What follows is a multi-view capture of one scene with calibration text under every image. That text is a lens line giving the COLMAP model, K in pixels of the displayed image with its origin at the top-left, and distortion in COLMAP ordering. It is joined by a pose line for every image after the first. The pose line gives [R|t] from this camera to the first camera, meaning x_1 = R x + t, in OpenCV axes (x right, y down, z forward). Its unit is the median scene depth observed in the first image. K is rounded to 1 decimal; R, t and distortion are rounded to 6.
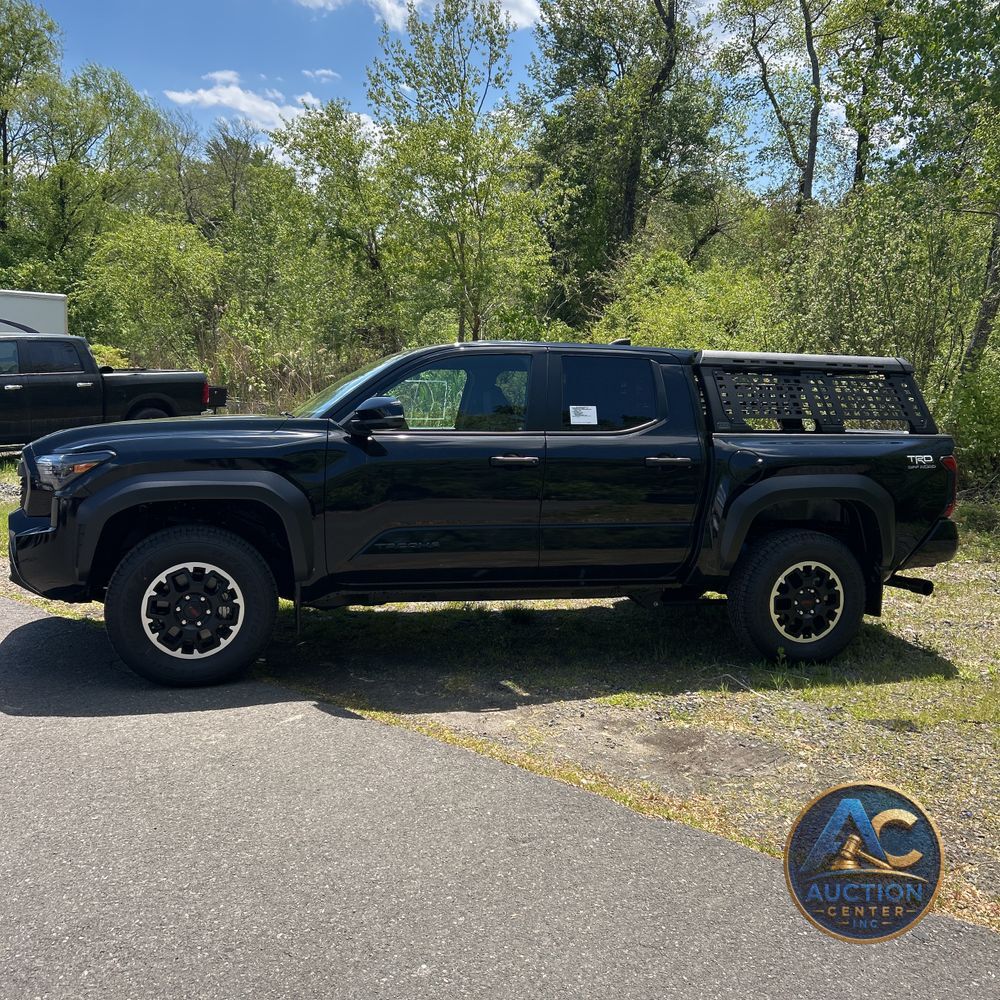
lens RADIAL K [[1001.4, 0, 491.5], [0, 1001.4, 500.3], [0, 0, 1]] dist [0.085067, -0.166332]
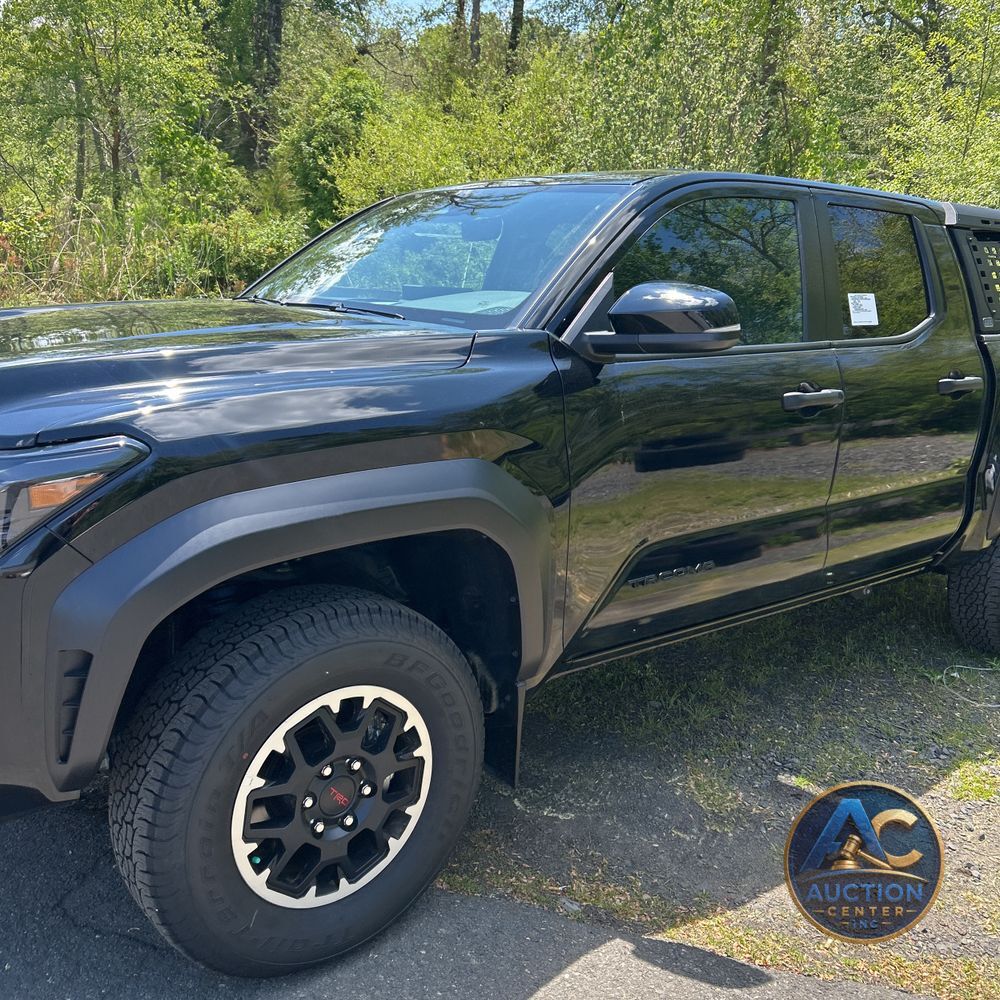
lens RADIAL K [[1001.4, 0, 491.5], [0, 1001.4, 500.3], [0, 0, 1]] dist [0.085067, -0.166332]
pose [[0.913736, -0.078720, 0.398610, -0.343138], [0.017561, 0.987787, 0.154817, -0.068289], [-0.405929, -0.134462, 0.903959, 0.523684]]
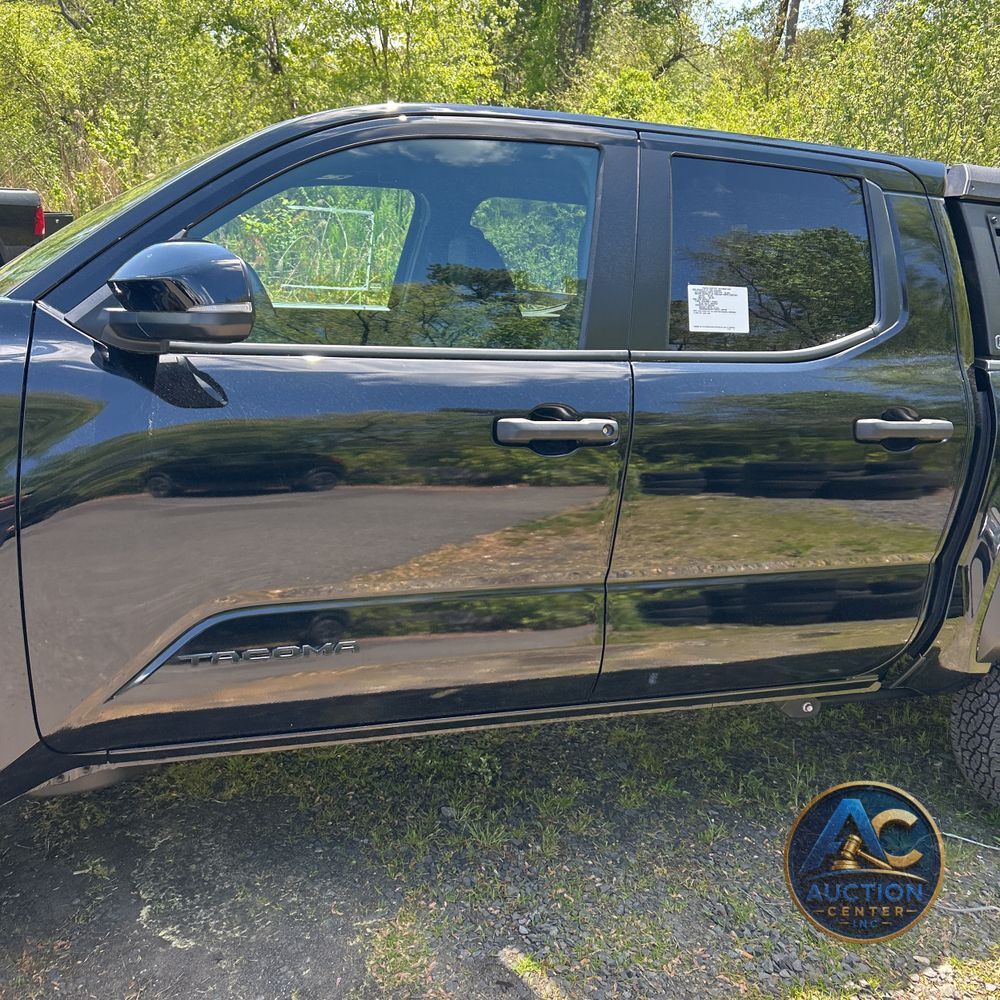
lens RADIAL K [[1001.4, 0, 491.5], [0, 1001.4, 500.3], [0, 0, 1]] dist [0.085067, -0.166332]
pose [[0.995758, 0.022837, 0.089129, -0.034480], [-0.035661, 0.988779, 0.145064, -0.062512], [-0.084817, -0.147627, 0.985400, 0.575562]]
